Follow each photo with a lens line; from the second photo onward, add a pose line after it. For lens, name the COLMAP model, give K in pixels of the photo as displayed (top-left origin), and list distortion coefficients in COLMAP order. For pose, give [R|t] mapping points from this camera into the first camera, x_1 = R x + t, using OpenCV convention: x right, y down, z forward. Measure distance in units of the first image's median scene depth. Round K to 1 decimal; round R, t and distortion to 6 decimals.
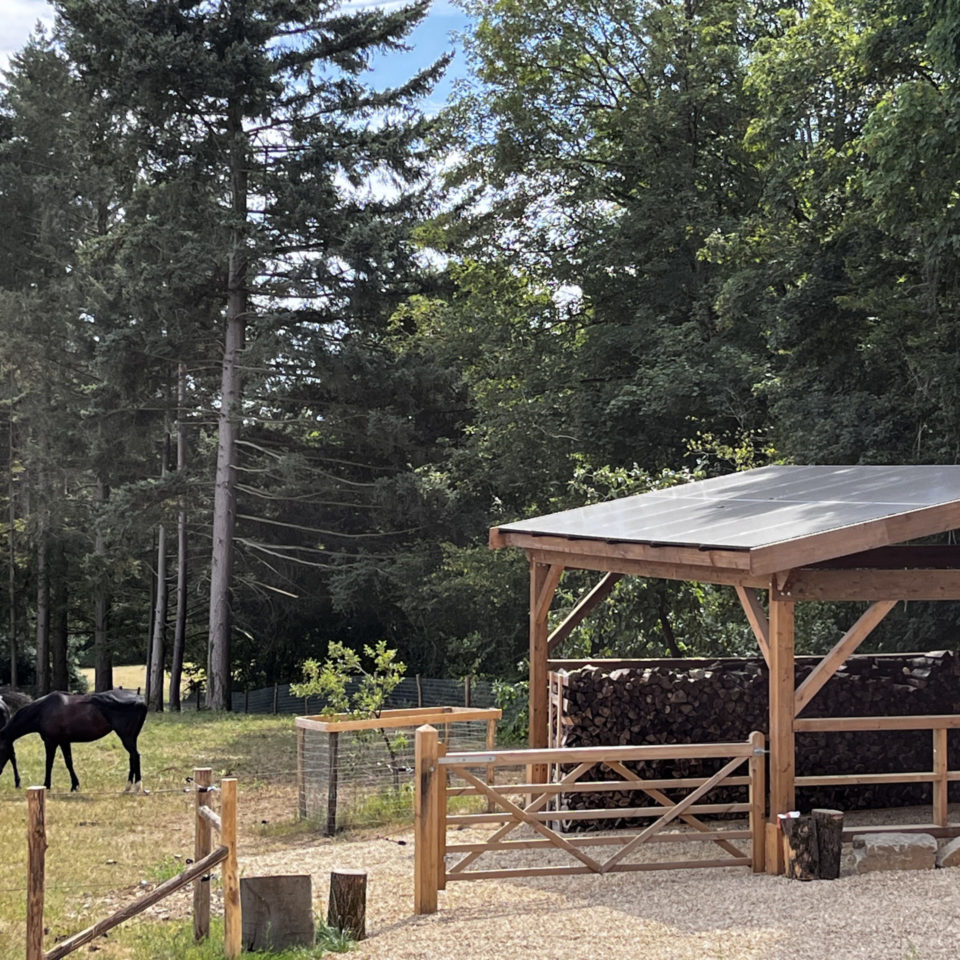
lens RADIAL K [[1807.5, 0, 503.9], [0, 1807.5, 493.8], [0, 0, 1]] dist [0.094846, 0.000000]
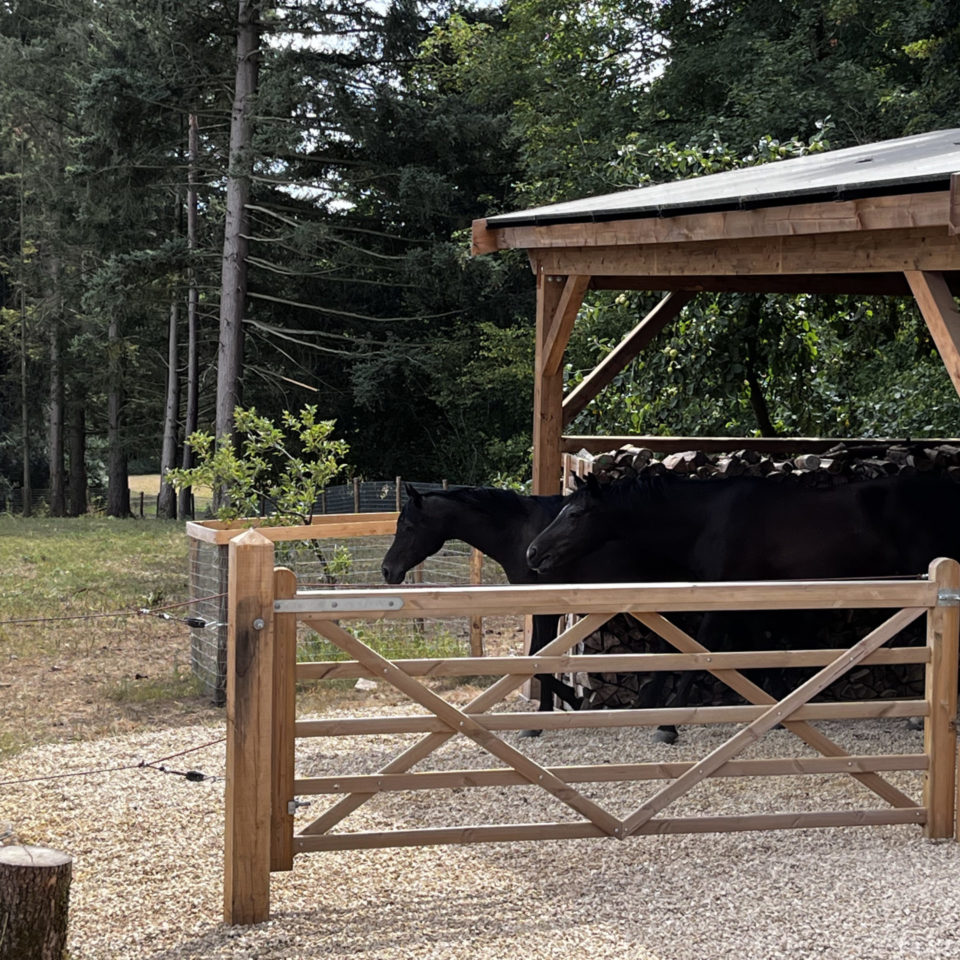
lens RADIAL K [[1807.5, 0, 475.3], [0, 1807.5, 477.7], [0, 0, 1]] dist [0.094846, 0.000000]
pose [[0.998080, 0.017106, -0.059524, 0.029427], [-0.011644, 0.995789, 0.090931, 0.047372], [0.060829, -0.090063, 0.994077, 0.361218]]
